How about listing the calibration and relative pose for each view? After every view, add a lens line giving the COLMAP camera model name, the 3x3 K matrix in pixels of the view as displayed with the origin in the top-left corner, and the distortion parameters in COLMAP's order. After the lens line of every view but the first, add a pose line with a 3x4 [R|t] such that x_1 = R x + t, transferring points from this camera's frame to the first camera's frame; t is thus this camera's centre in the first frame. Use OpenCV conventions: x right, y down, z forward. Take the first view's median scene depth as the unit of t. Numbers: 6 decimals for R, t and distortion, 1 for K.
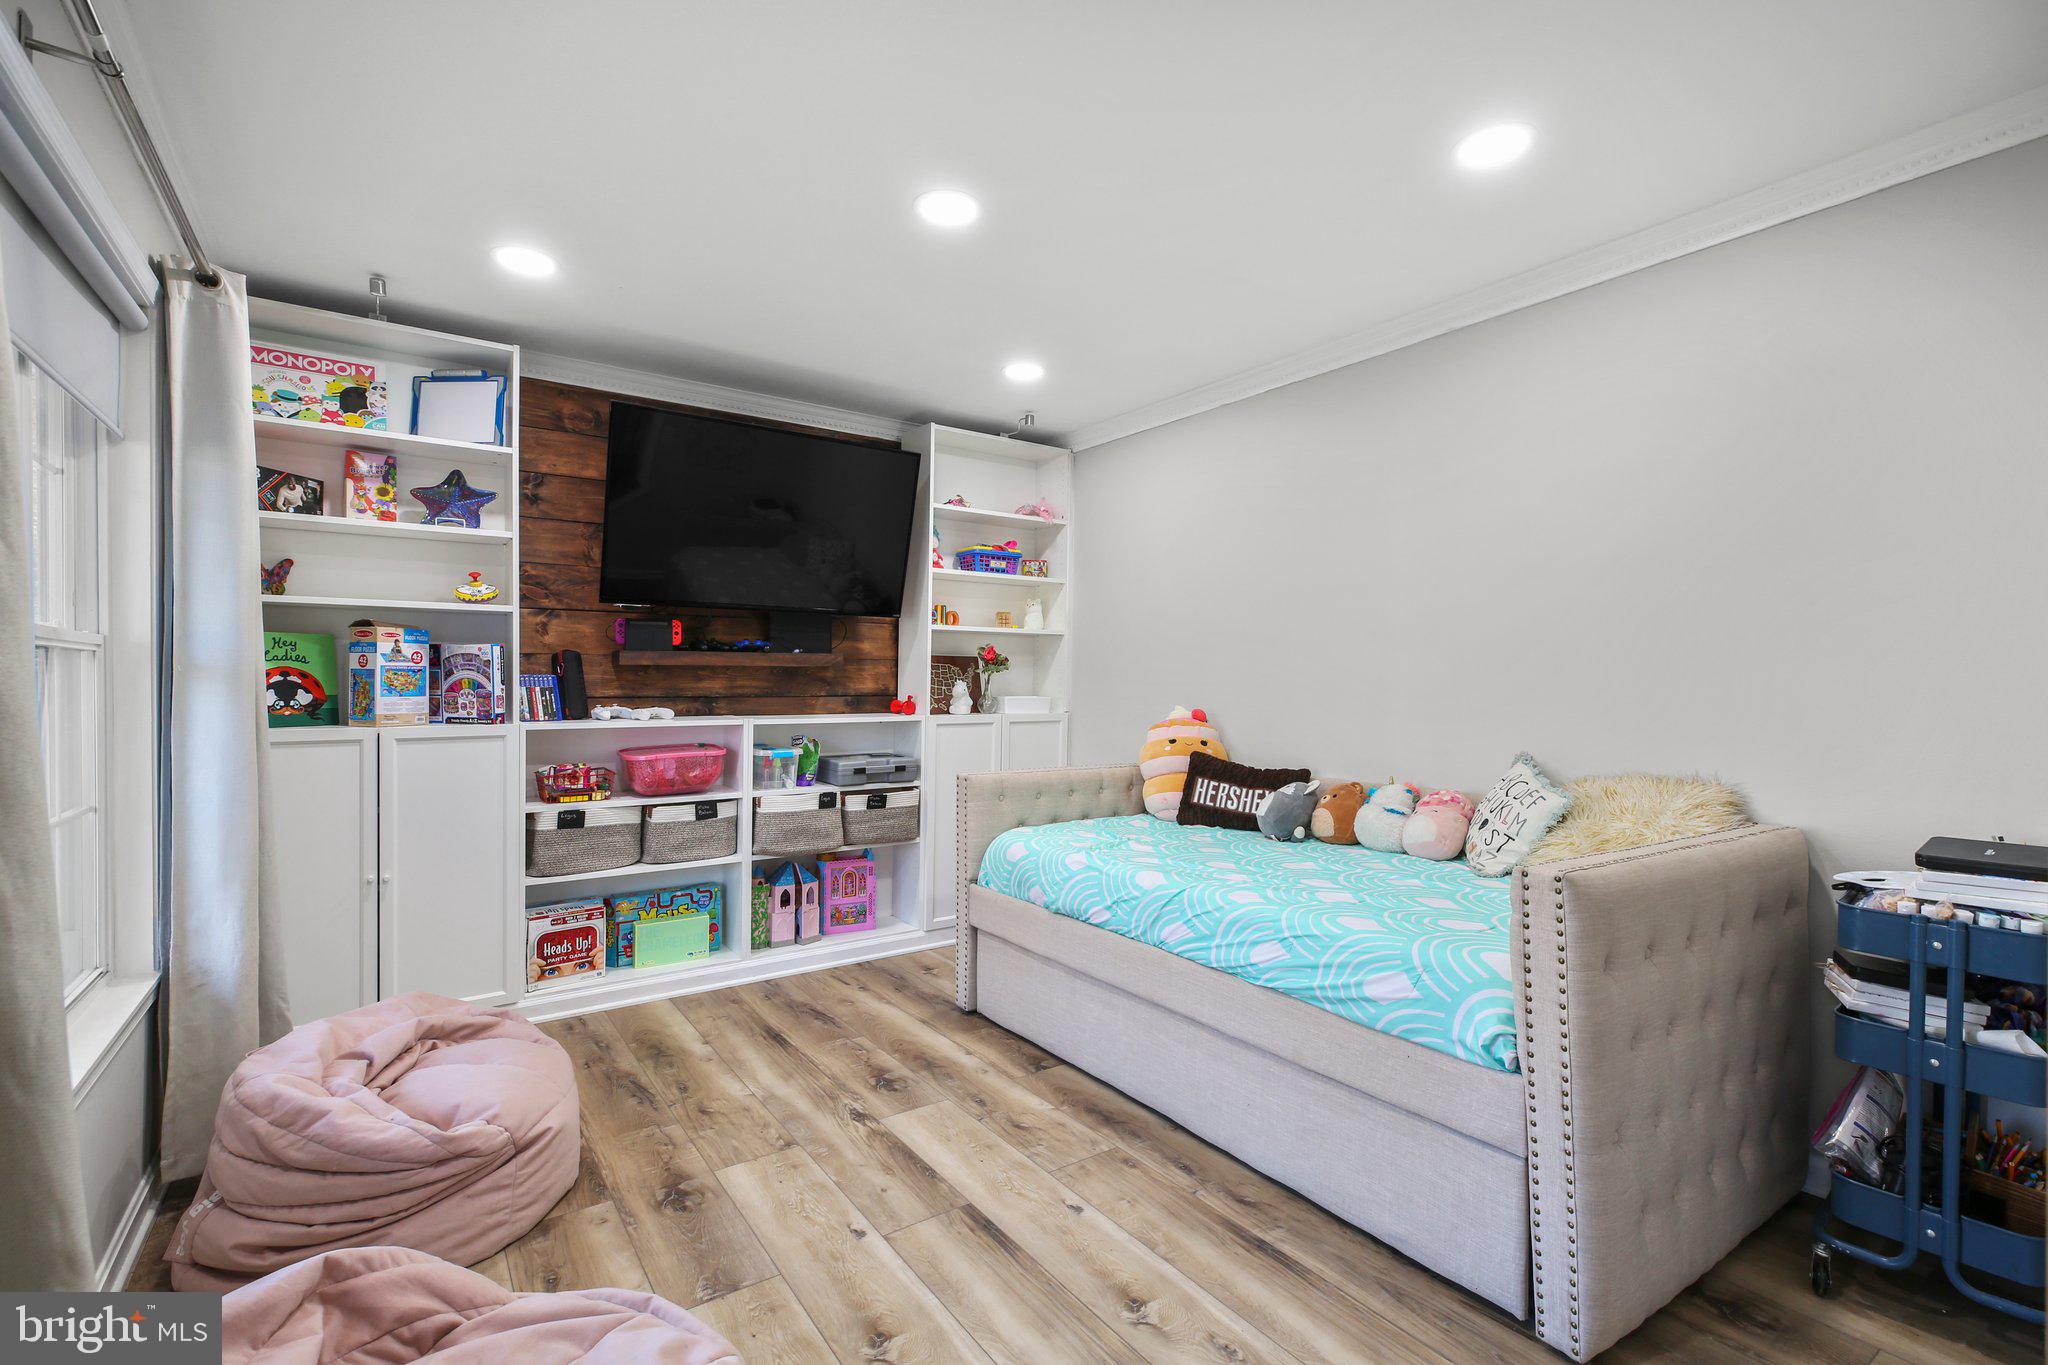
lens RADIAL K [[921.1, 0, 1023.5], [0, 921.1, 687.8], [0, 0, 1]] dist [0.009470, -0.001716]
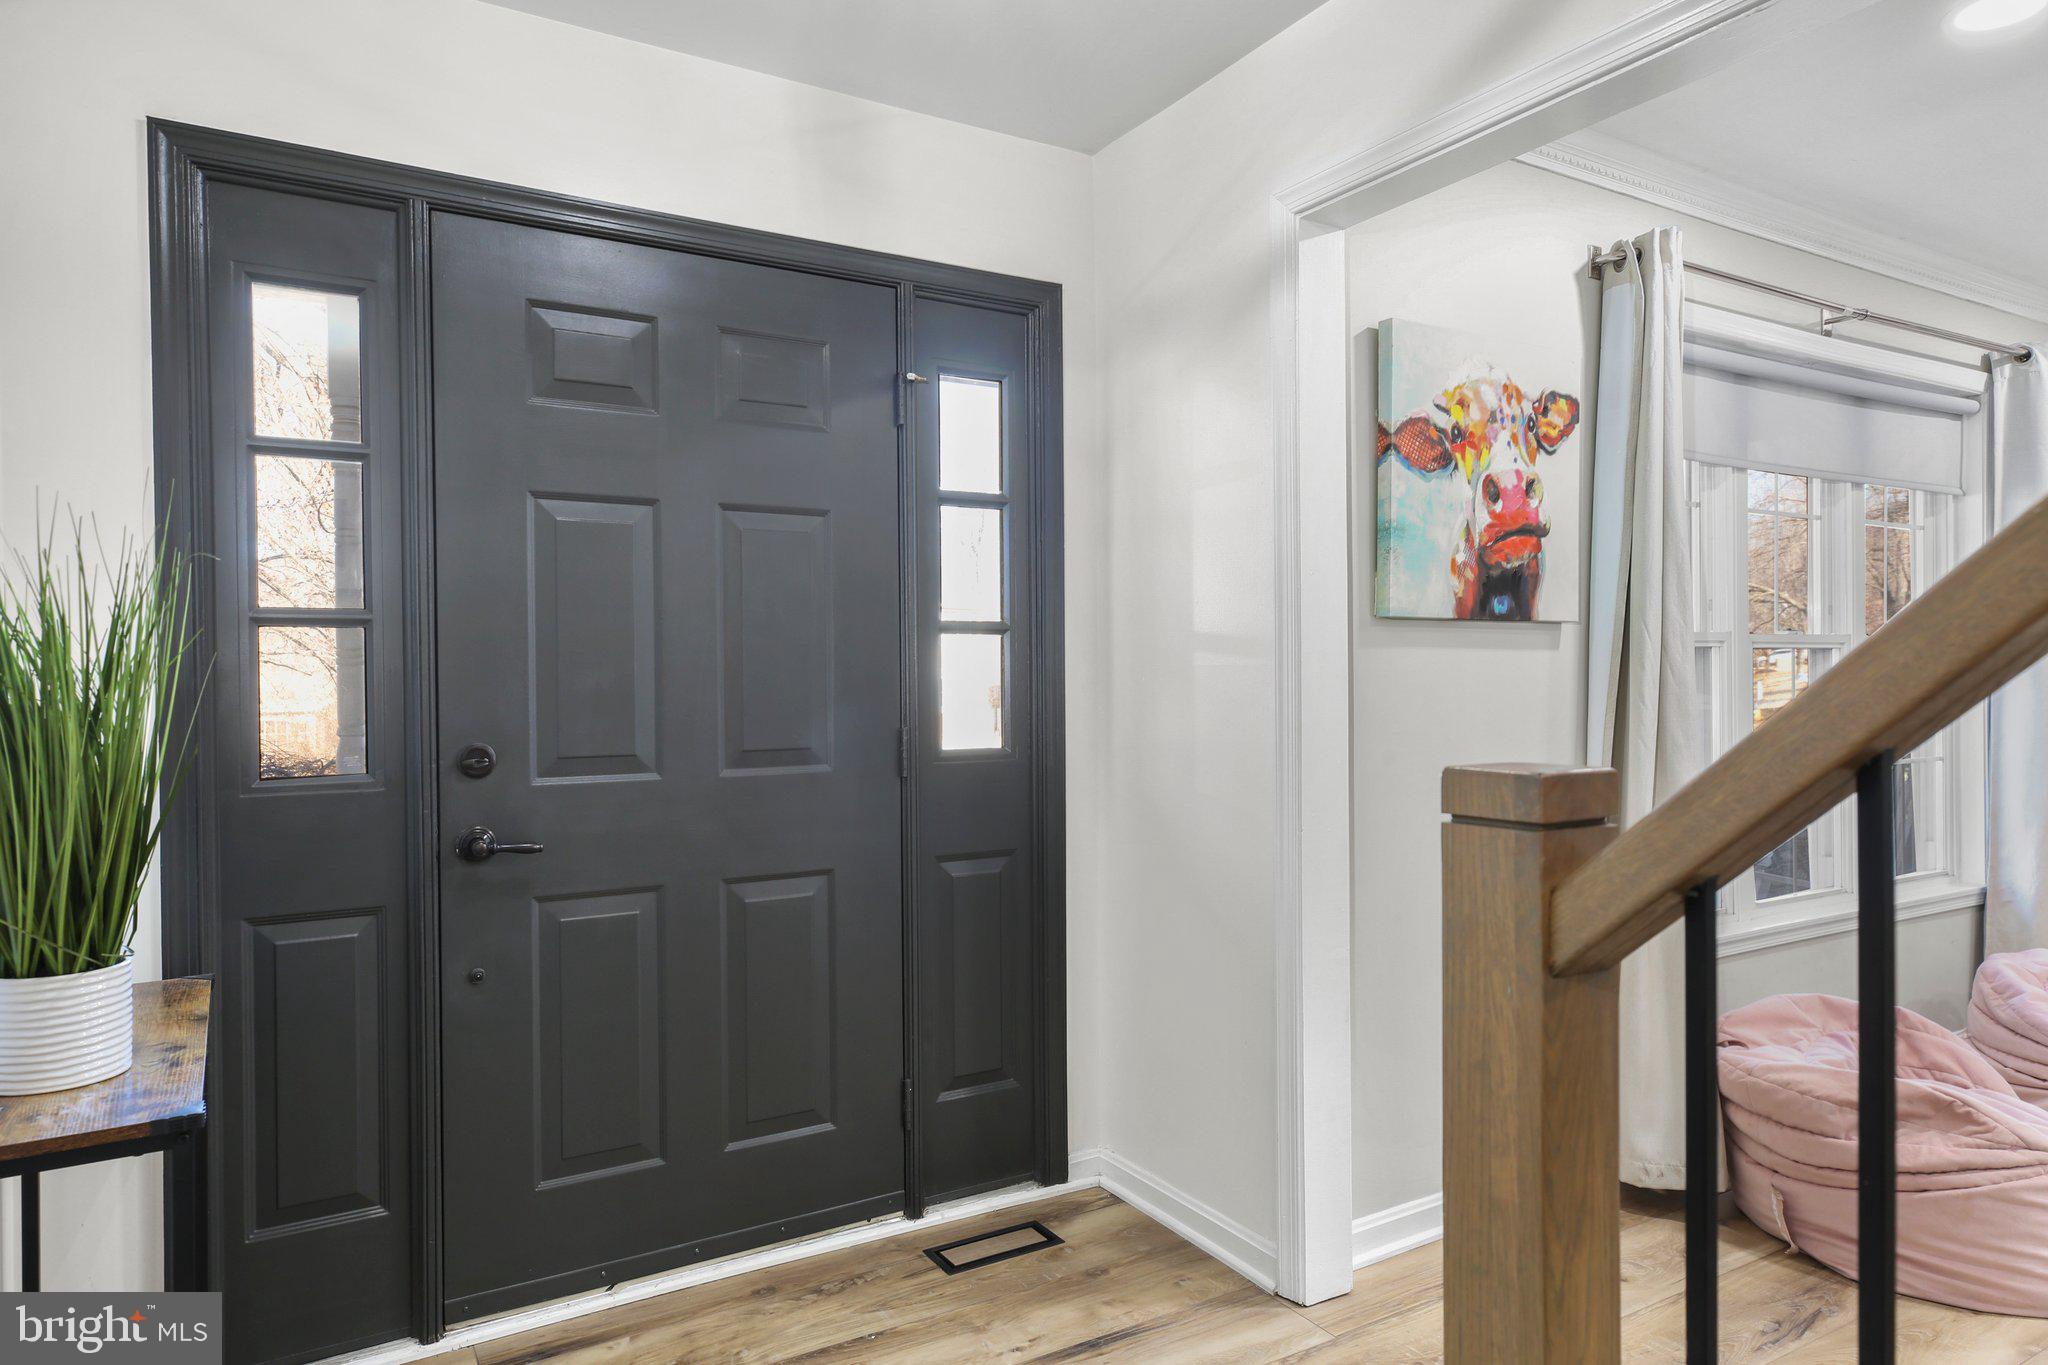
lens RADIAL K [[1242.3, 0, 1028.9], [0, 1242.3, 682.9], [0, 0, 1]] dist [-0.000587, -0.000215]
pose [[-0.080326, 0.005701, -0.996752, 0.987402], [0.003281, 0.999980, 0.005455, -0.002324], [0.996763, -0.002832, -0.080343, -0.244807]]
